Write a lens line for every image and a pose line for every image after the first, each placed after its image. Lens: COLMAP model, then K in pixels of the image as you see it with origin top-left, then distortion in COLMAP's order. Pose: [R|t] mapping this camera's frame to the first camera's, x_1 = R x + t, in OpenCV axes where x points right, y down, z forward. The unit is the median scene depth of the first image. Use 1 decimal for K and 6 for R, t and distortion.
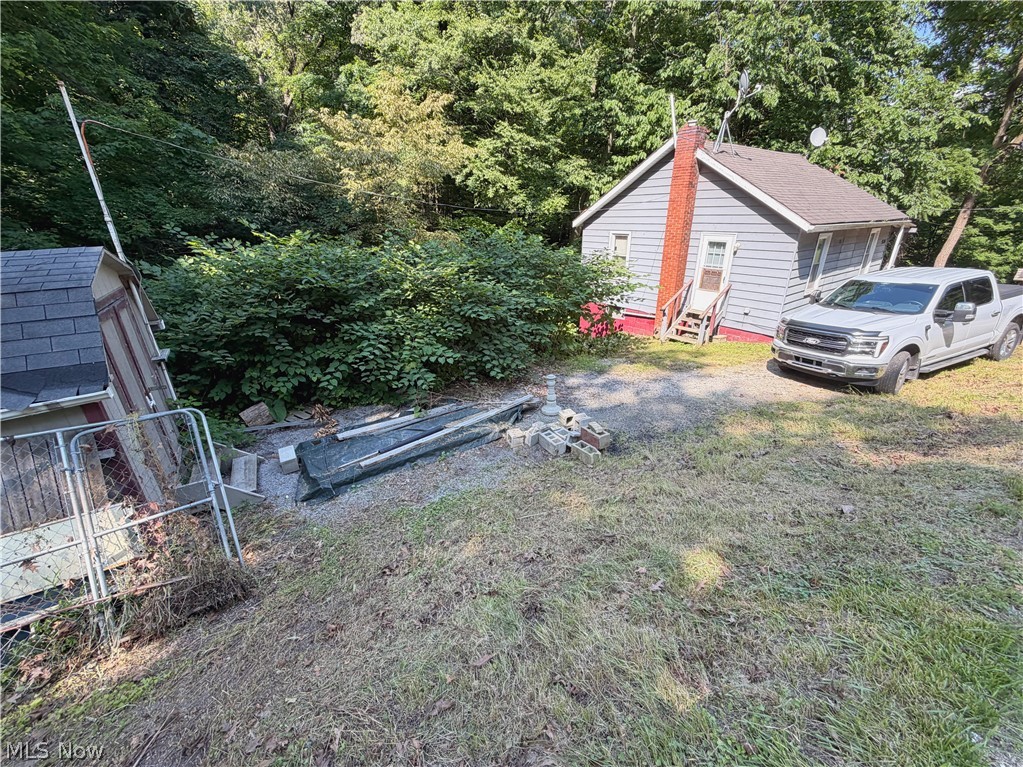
lens RADIAL K [[408.4, 0, 511.5], [0, 408.4, 383.5], [0, 0, 1]] dist [-0.001417, -0.000348]
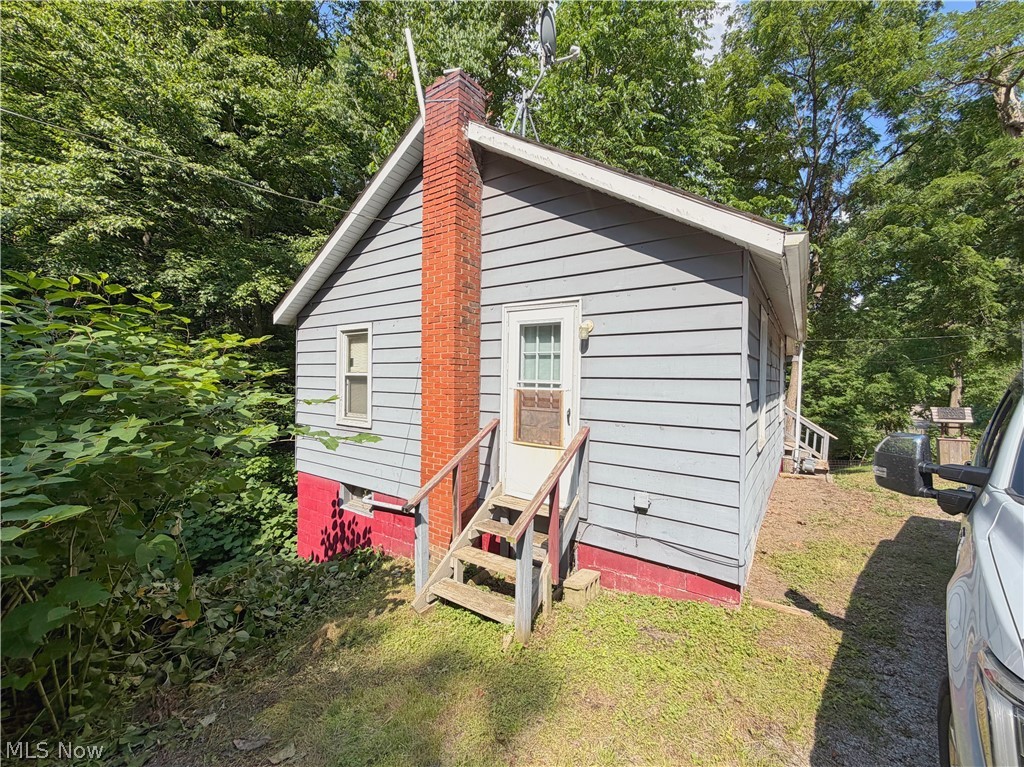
lens RADIAL K [[408.8, 0, 512.0], [0, 408.8, 383.5], [0, 0, 1]] dist [-0.001417, -0.000348]
pose [[0.950965, 0.027747, 0.308050, 0.345371], [0.091028, 0.926750, -0.364483, -0.146394], [-0.295599, 0.374652, 0.878782, 0.656737]]
